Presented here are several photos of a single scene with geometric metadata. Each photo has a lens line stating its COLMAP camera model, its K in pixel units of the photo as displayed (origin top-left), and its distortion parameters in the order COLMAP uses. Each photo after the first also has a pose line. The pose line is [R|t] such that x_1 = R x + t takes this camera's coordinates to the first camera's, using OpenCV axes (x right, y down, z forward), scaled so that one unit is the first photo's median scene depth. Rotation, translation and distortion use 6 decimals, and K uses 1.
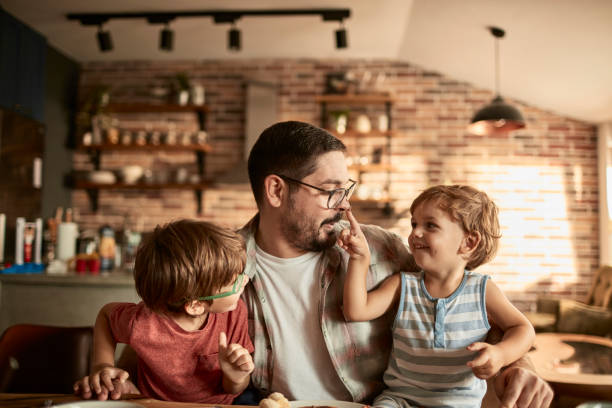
lens RADIAL K [[595.1, 0, 303.2], [0, 595.1, 203.8], [0, 0, 1]] dist [-0.040822, 0.000000]
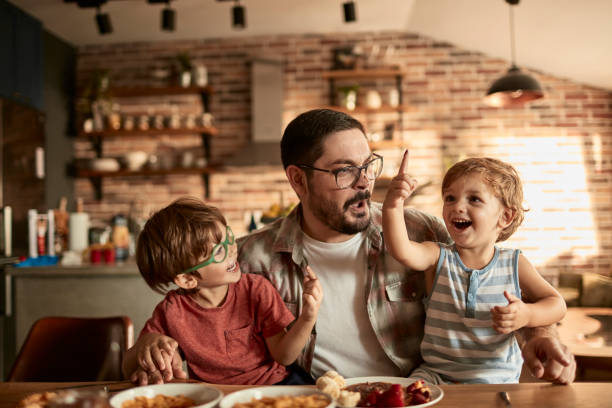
lens RADIAL K [[621.6, 0, 303.4], [0, 621.6, 203.0], [0, 0, 1]] dist [-0.040082, 0.000000]
pose [[0.999314, -0.036905, -0.002940, -0.015559], [0.036977, 0.998852, 0.030450, -0.001087], [0.001813, -0.030538, 0.999532, -0.012425]]
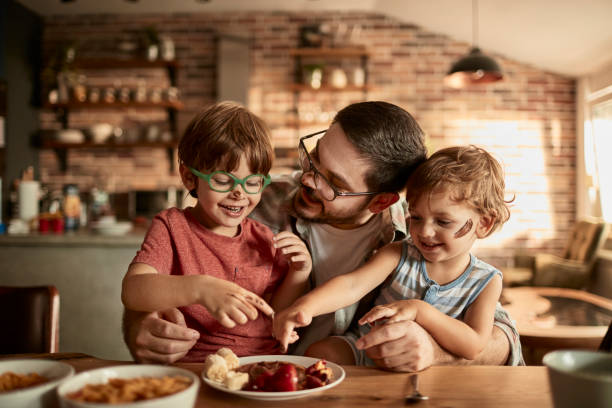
lens RADIAL K [[595.1, 0, 301.6], [0, 595.1, 203.4], [0, 0, 1]] dist [-0.040822, 0.000000]
pose [[0.999517, -0.012506, 0.028433, 0.010012], [0.010684, 0.997934, 0.063349, 0.007514], [-0.029167, -0.063014, 0.997586, 0.018494]]
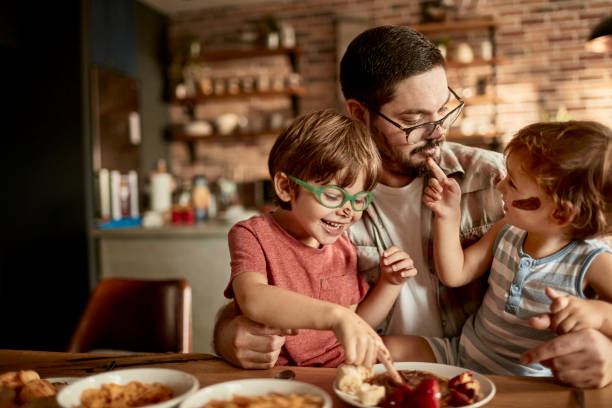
lens RADIAL K [[595.1, 0, 306.2], [0, 595.1, 201.9], [0, 0, 1]] dist [-0.040822, 0.000000]
pose [[0.984186, -0.041709, -0.172160, 0.007462], [0.056665, 0.994946, 0.082889, 0.005741], [0.167833, -0.091334, 0.981575, 0.036036]]
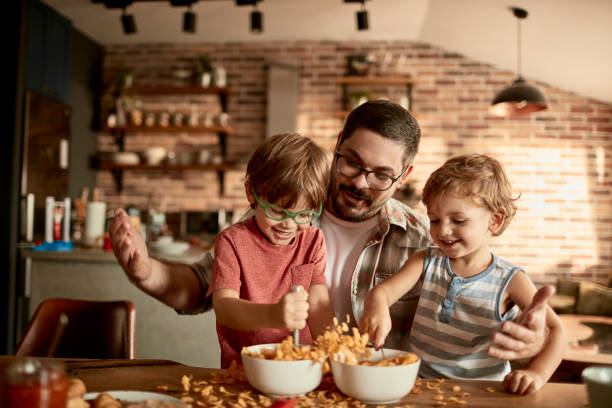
lens RADIAL K [[595.1, 0, 303.8], [0, 595.1, 202.8], [0, 0, 1]] dist [-0.040822, 0.000000]
pose [[0.999452, 0.004189, -0.032821, -0.000783], [-0.003271, 0.999603, 0.027979, 0.002031], [0.032925, -0.027856, 0.999070, -0.010305]]
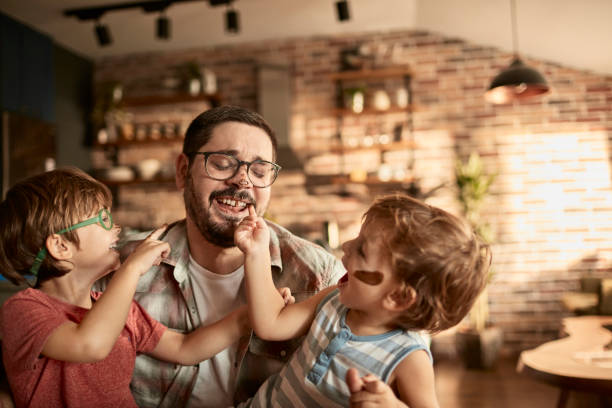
lens RADIAL K [[595.1, 0, 304.1], [0, 595.1, 202.1], [0, 0, 1]] dist [-0.040822, 0.000000]
pose [[0.992945, -0.056411, -0.104293, 0.067449], [0.059168, 0.997971, 0.023525, -0.002650], [0.102754, -0.029530, 0.994268, 0.046985]]
